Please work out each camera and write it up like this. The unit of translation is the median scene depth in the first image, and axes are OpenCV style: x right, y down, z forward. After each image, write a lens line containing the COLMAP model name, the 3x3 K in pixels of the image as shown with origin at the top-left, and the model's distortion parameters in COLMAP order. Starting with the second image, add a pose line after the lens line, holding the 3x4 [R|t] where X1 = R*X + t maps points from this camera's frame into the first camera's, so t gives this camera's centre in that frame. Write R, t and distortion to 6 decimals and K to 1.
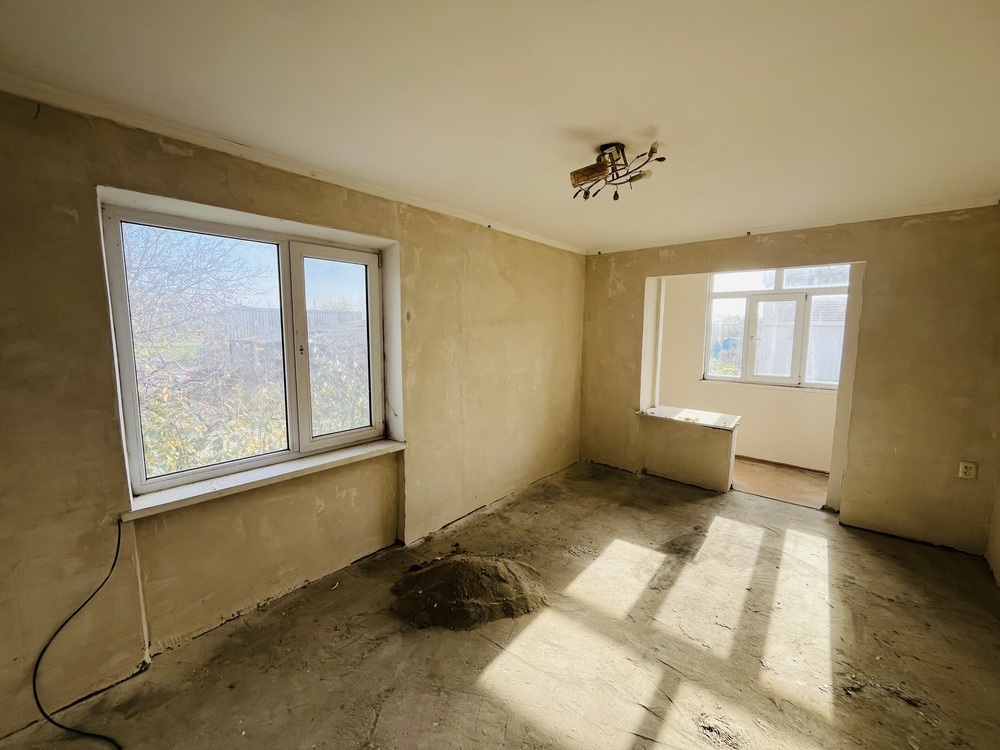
lens RADIAL K [[406.0, 0, 498.9], [0, 406.0, 373.2], [0, 0, 1]] dist [-0.001994, 0.000161]
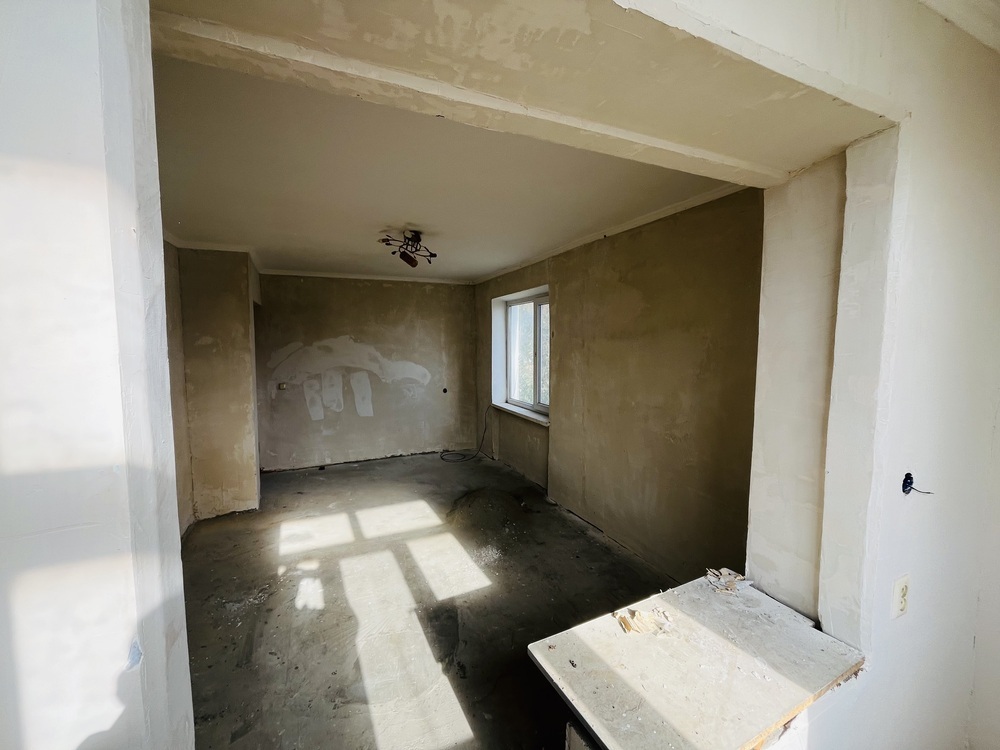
lens RADIAL K [[406.0, 0, 498.9], [0, 406.0, 373.2], [0, 0, 1]] dist [-0.001994, 0.000161]
pose [[-0.424330, 0.062627, -0.903339, 1.146475], [-0.102689, 0.987842, 0.116722, -0.153352], [0.899666, 0.142292, -0.412740, 1.443026]]
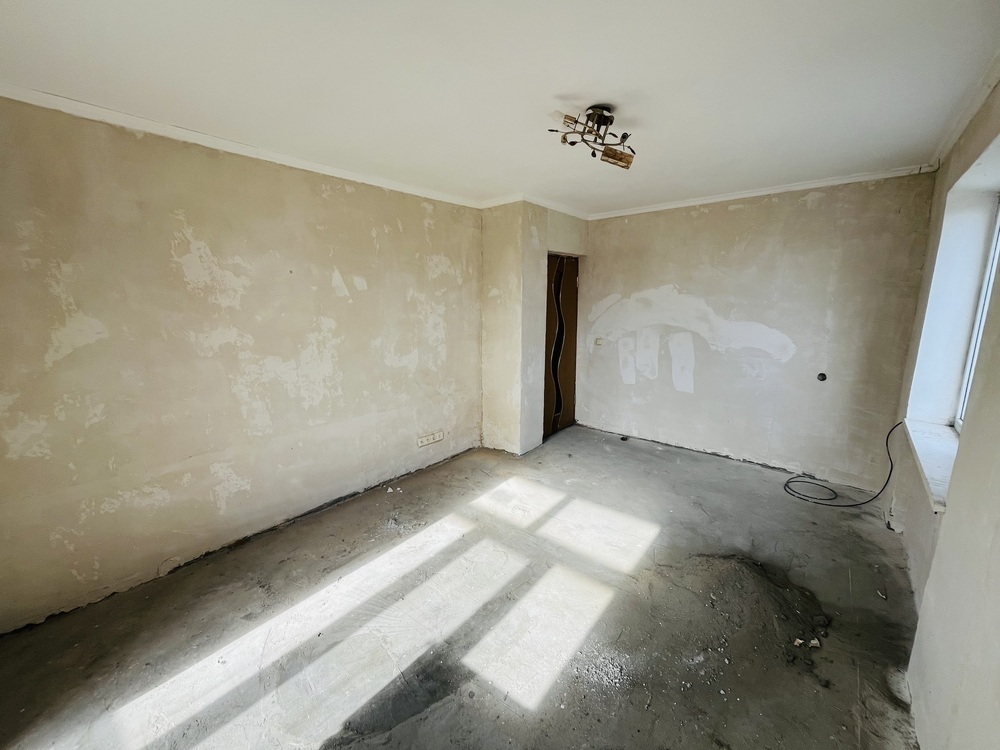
lens RADIAL K [[406.0, 0, 498.9], [0, 406.0, 373.2], [0, 0, 1]] dist [-0.001994, 0.000161]
pose [[-0.999987, -0.003078, -0.004030, 0.369885], [-0.004124, 0.956094, 0.293033, -0.155666], [0.002951, 0.293045, -0.956094, 1.499588]]
